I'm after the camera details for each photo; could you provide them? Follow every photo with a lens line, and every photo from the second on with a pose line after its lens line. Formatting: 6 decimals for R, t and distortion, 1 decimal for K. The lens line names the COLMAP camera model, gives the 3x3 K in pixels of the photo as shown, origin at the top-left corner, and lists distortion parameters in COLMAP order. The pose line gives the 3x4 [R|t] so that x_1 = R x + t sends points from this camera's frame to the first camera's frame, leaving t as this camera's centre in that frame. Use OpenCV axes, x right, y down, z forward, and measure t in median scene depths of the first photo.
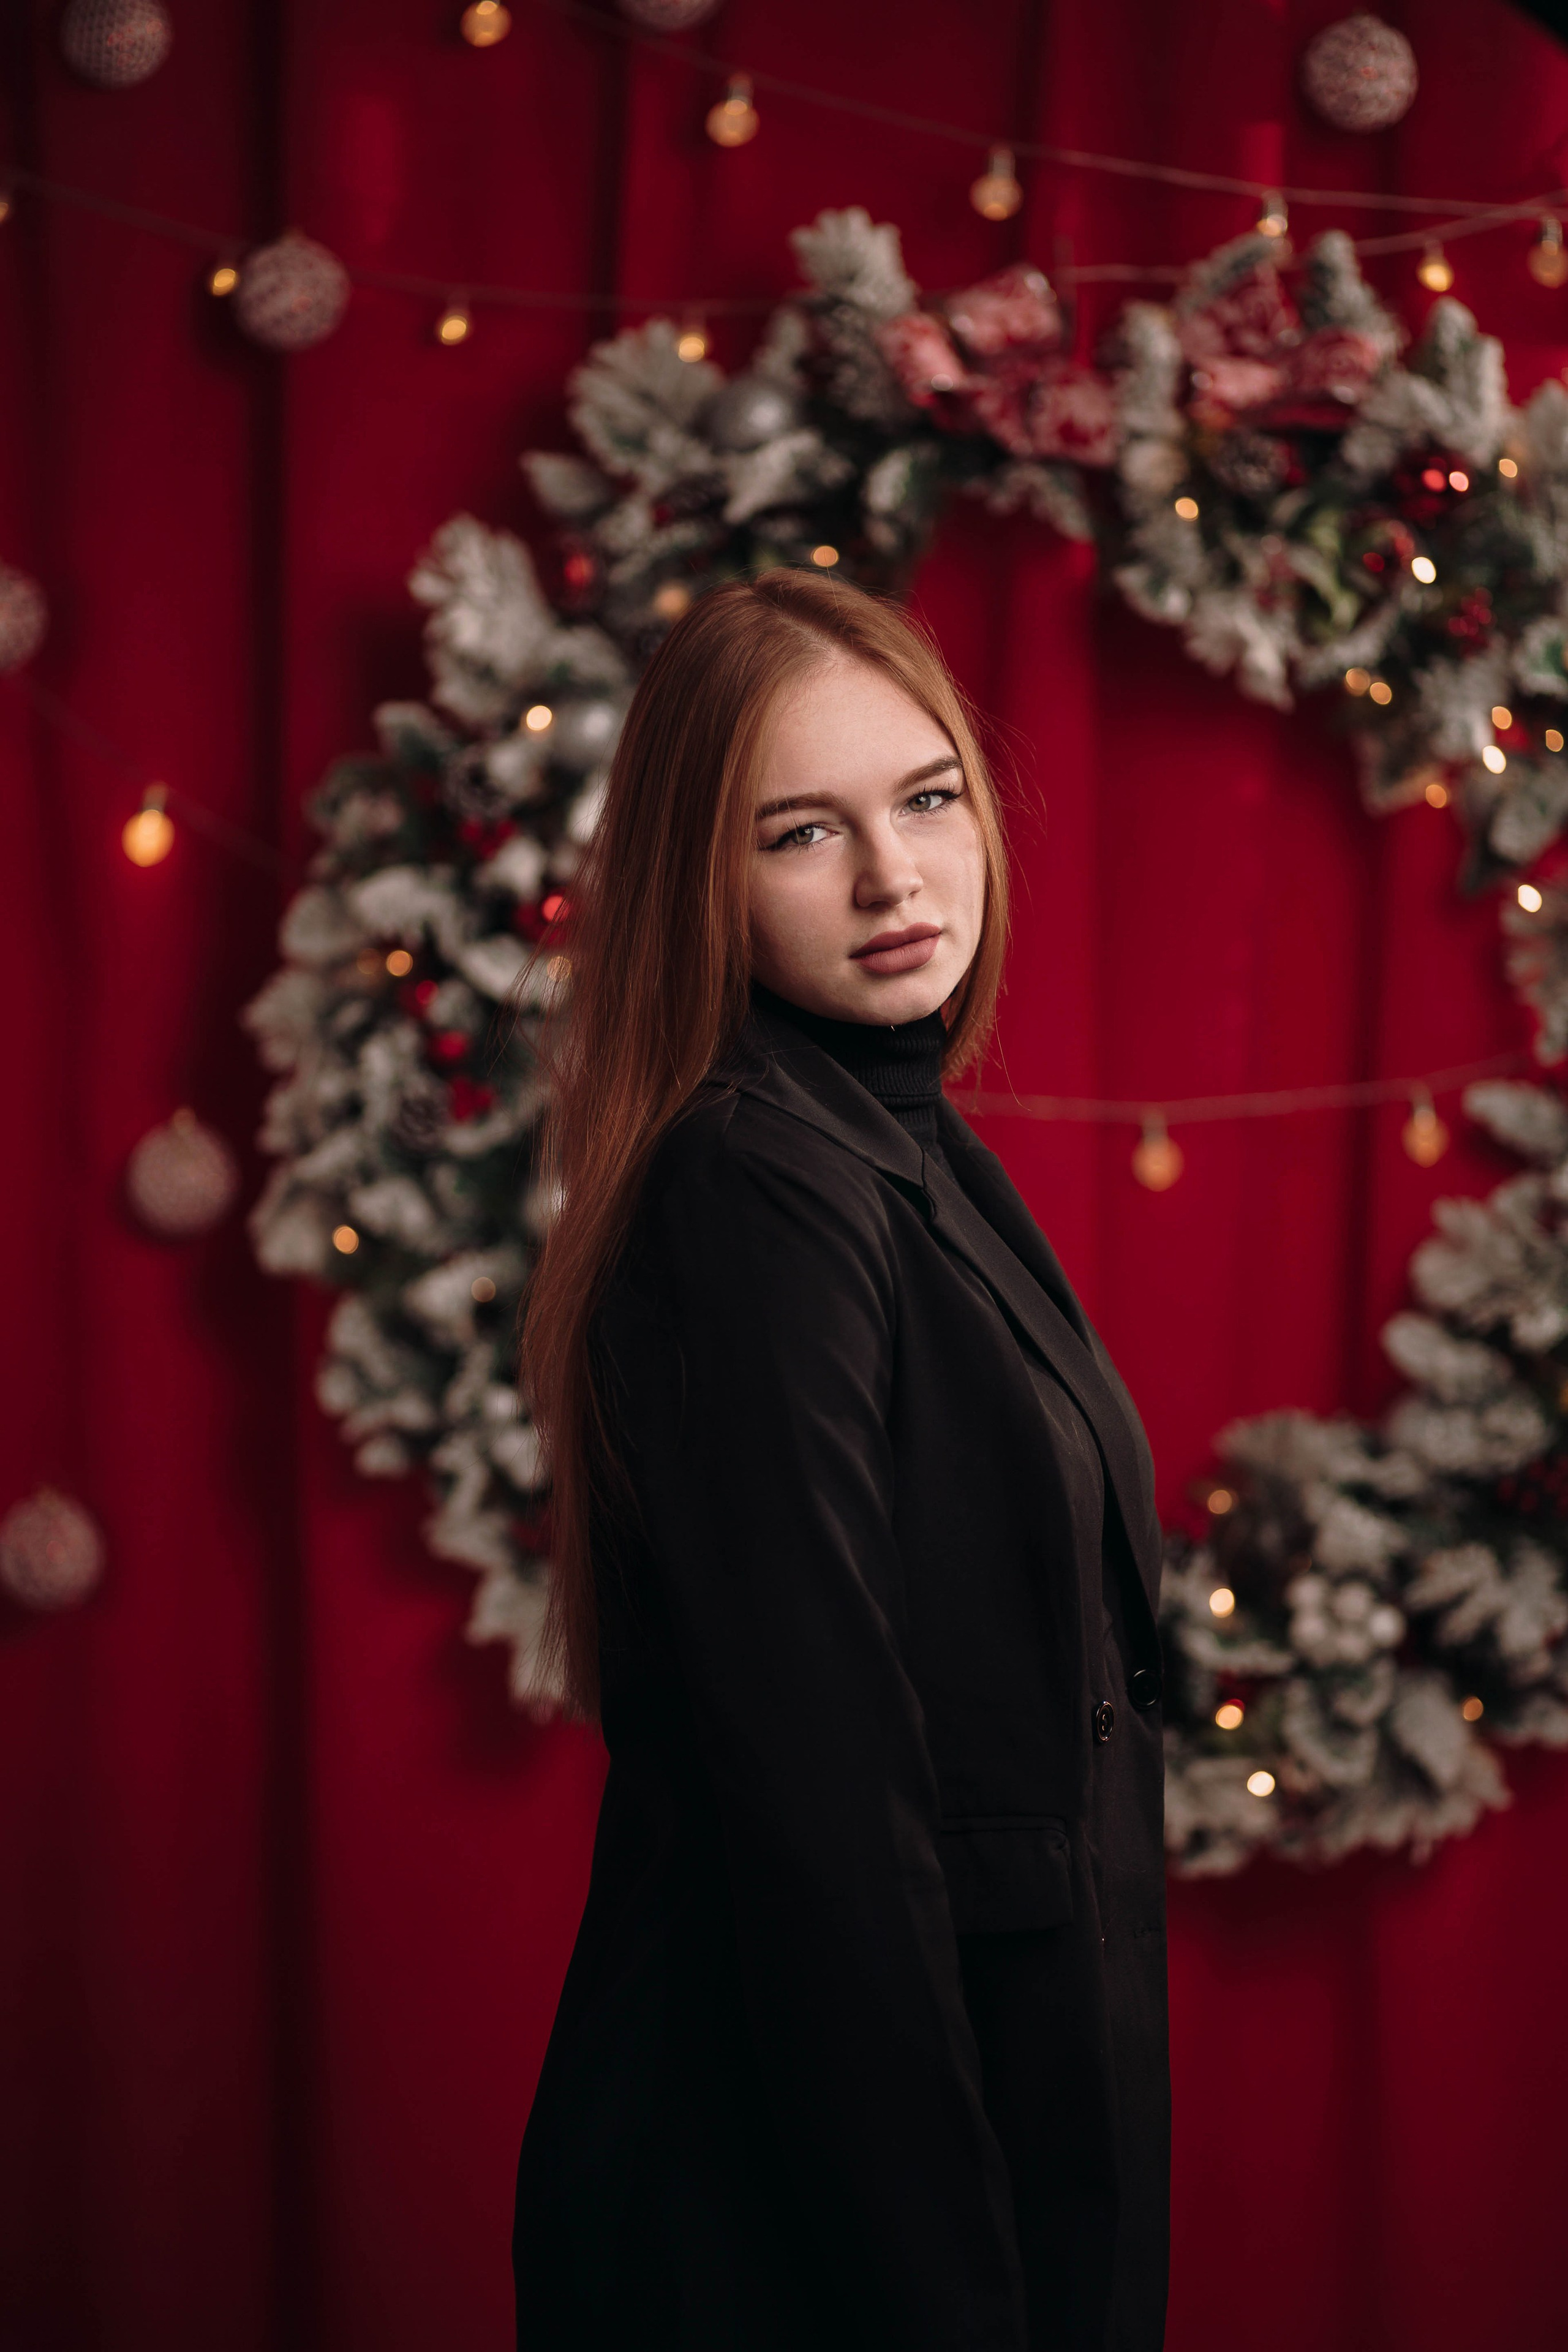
lens RADIAL K [[6056.3, 0, 784.0], [0, 6056.3, 1176.0], [0, 0, 1]] dist [-0.061882, 0.445310]
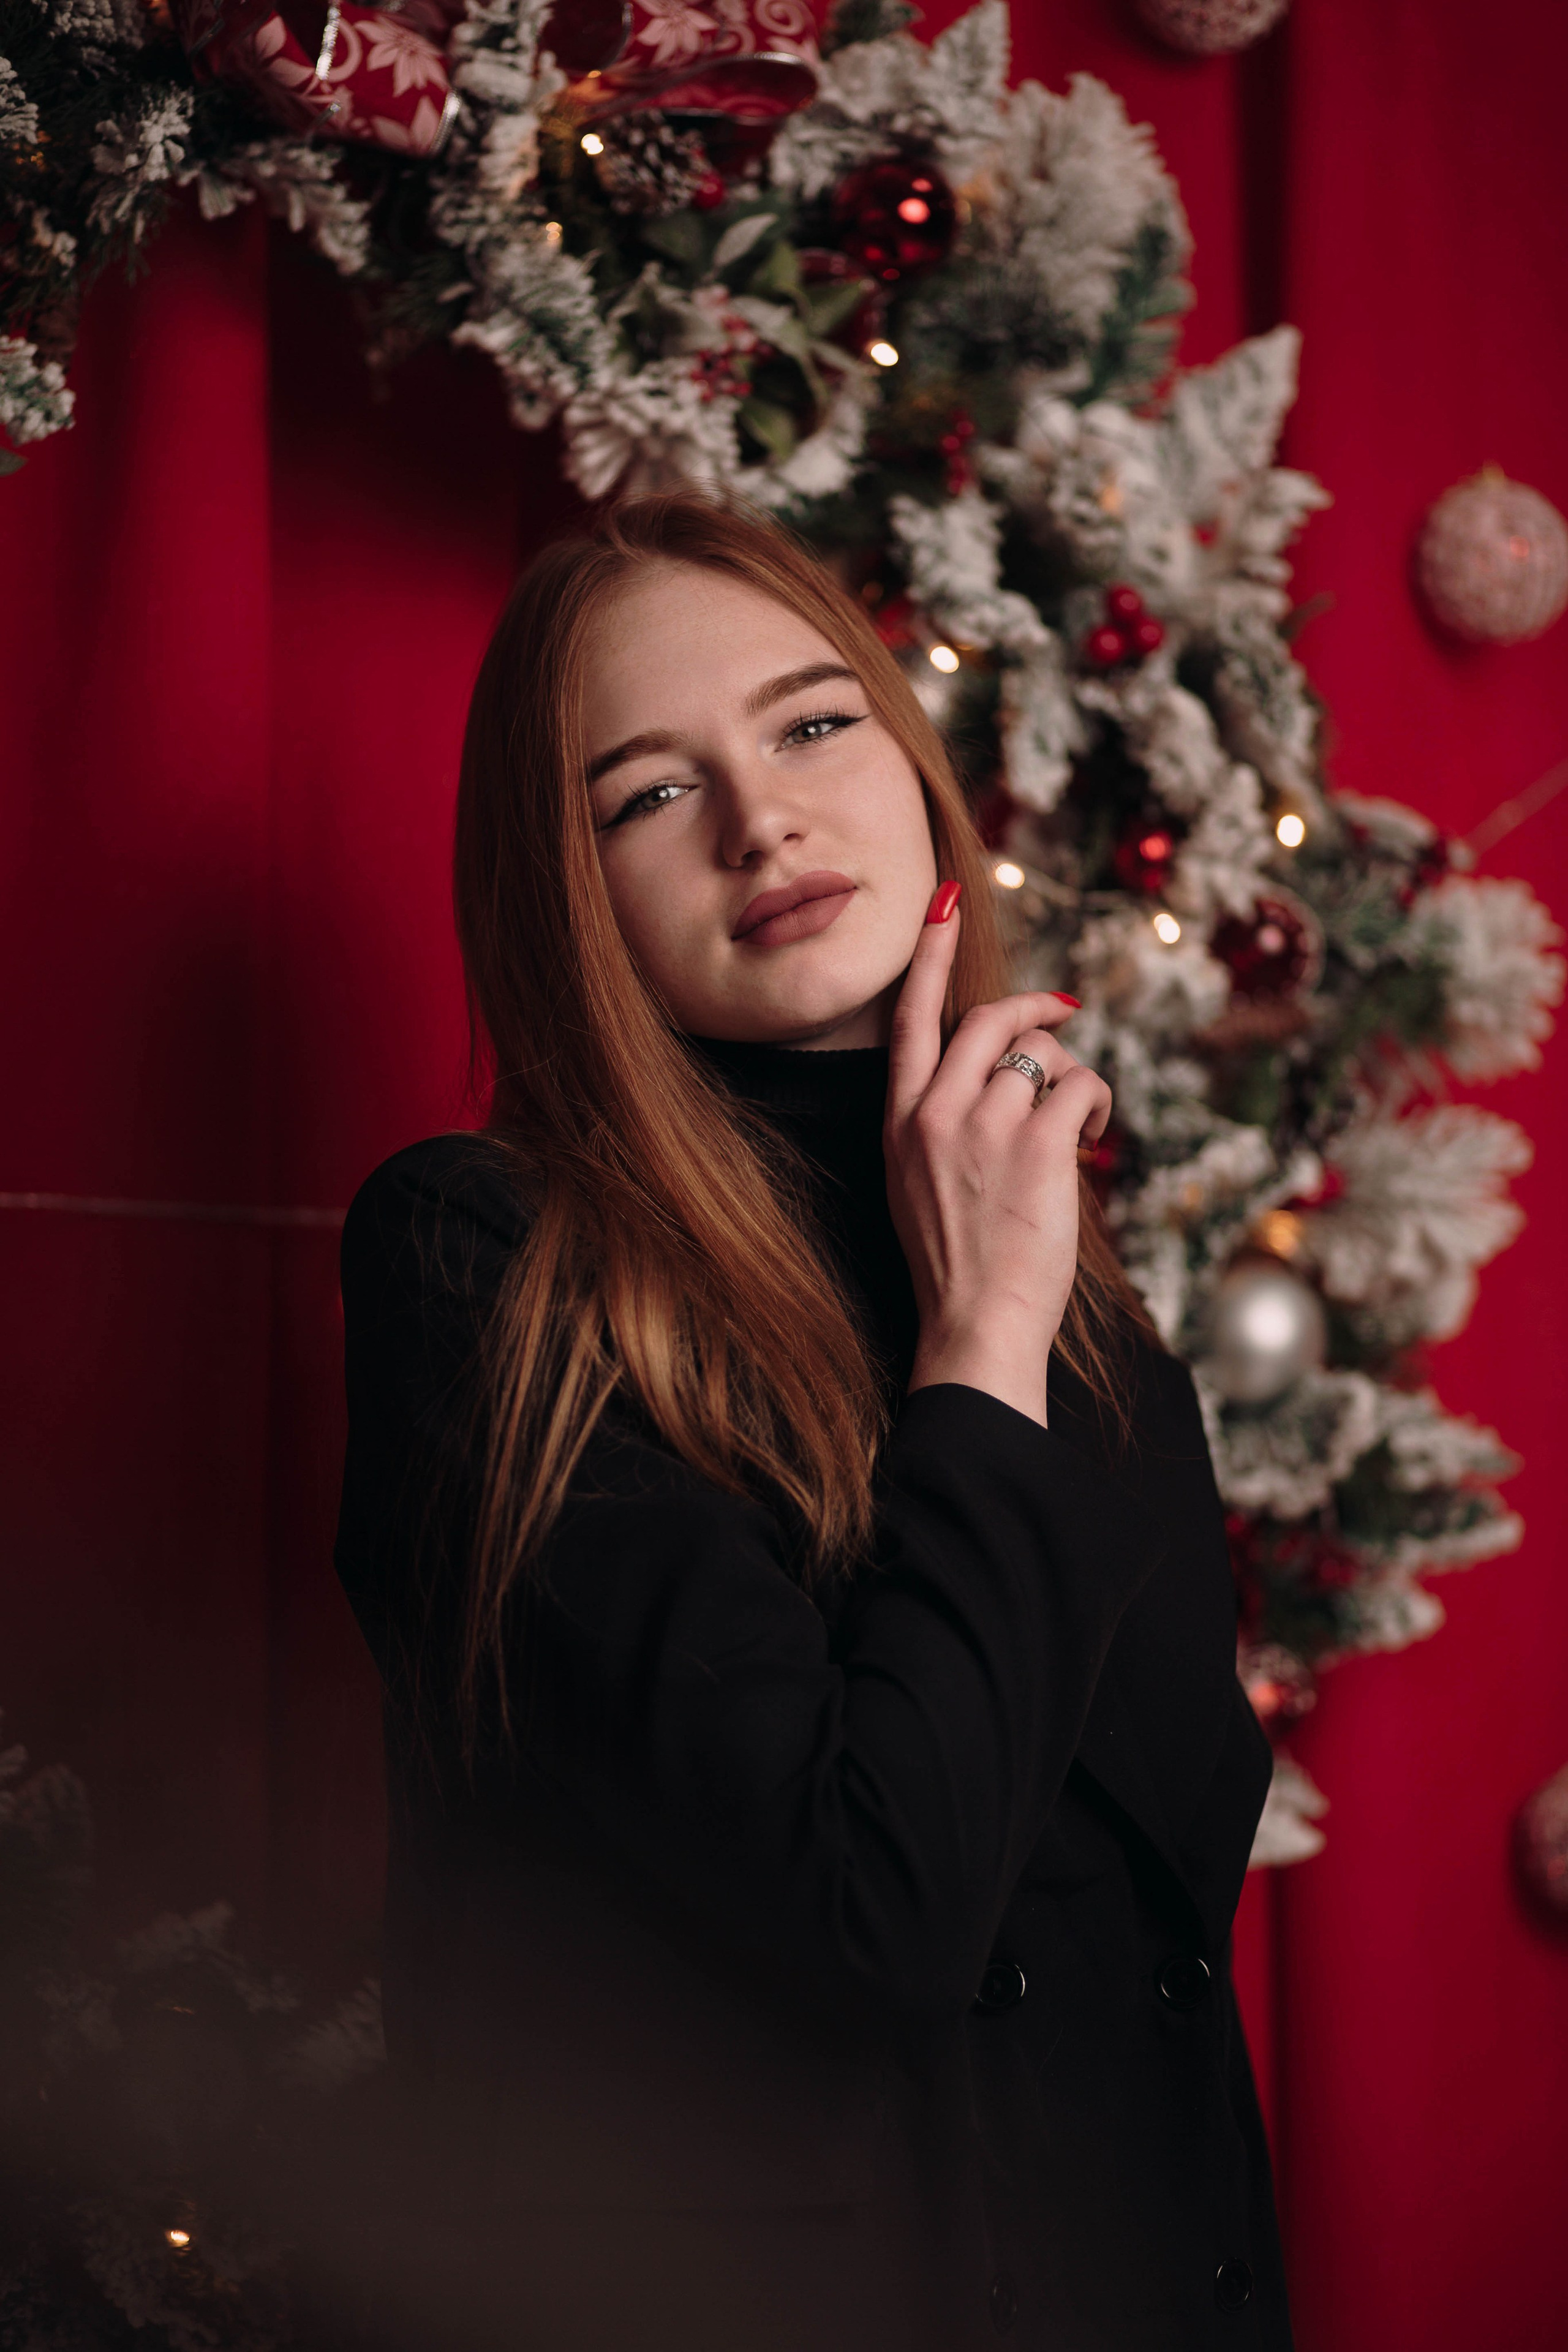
lens RADIAL K [[6056.3, 0, 784.0], [0, 6056.3, 1176.0], [0, 0, 1]] dist [-0.061882, 0.445310]
pose [[0.838964, -0.008867, 0.544115, -0.247478], [0.028025, 0.999244, -0.026927, 0.002903], [-0.543465, 0.037840, 0.838578, 0.472279]]
